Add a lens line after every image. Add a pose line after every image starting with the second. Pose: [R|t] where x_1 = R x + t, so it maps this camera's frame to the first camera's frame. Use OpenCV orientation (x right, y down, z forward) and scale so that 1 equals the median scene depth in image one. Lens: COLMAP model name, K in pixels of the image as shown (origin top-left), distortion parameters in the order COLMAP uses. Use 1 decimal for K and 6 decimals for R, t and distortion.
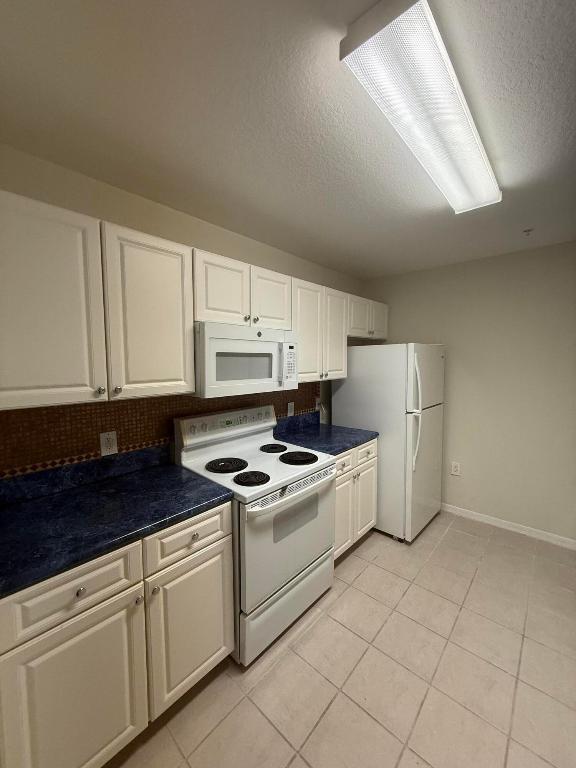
lens RADIAL K [[304.7, 0, 287.8], [0, 304.7, 383.2], [0, 0, 1]] dist [0.000955, -0.000301]
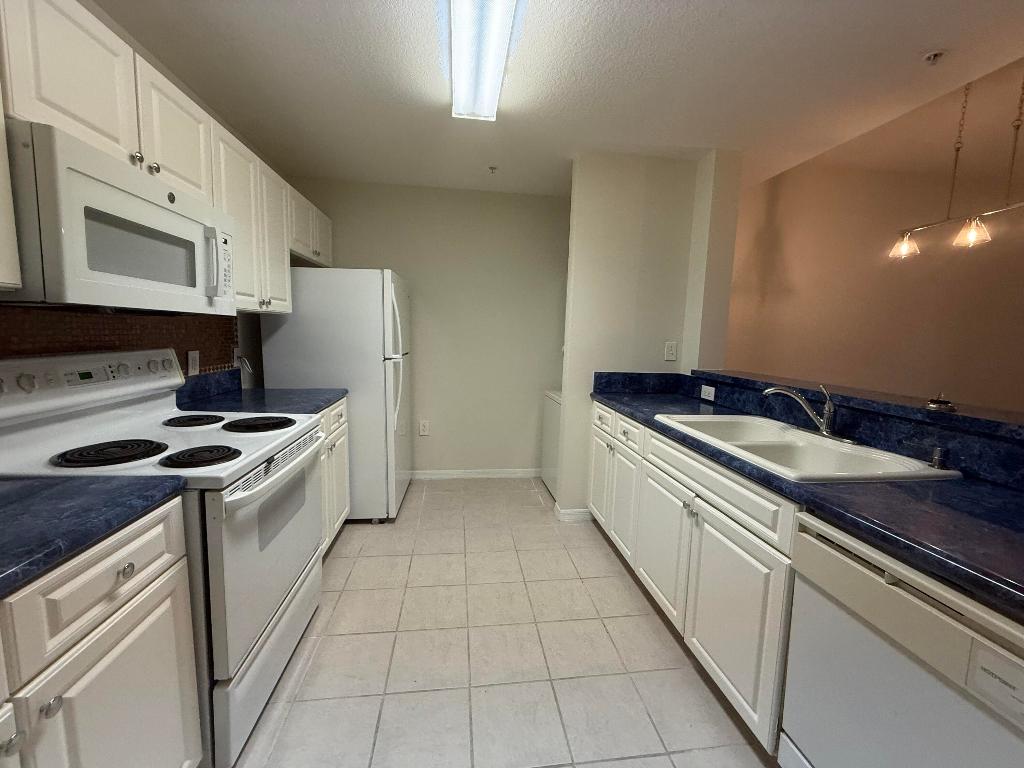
lens RADIAL K [[406.1, 0, 510.7], [0, 406.1, 383.5], [0, 0, 1]] dist [-0.000412, -0.000107]
pose [[0.650995, -0.071507, 0.755707, -0.265279], [0.026513, 0.997088, 0.071508, 0.125430], [-0.758619, -0.026515, 0.650994, 0.087756]]
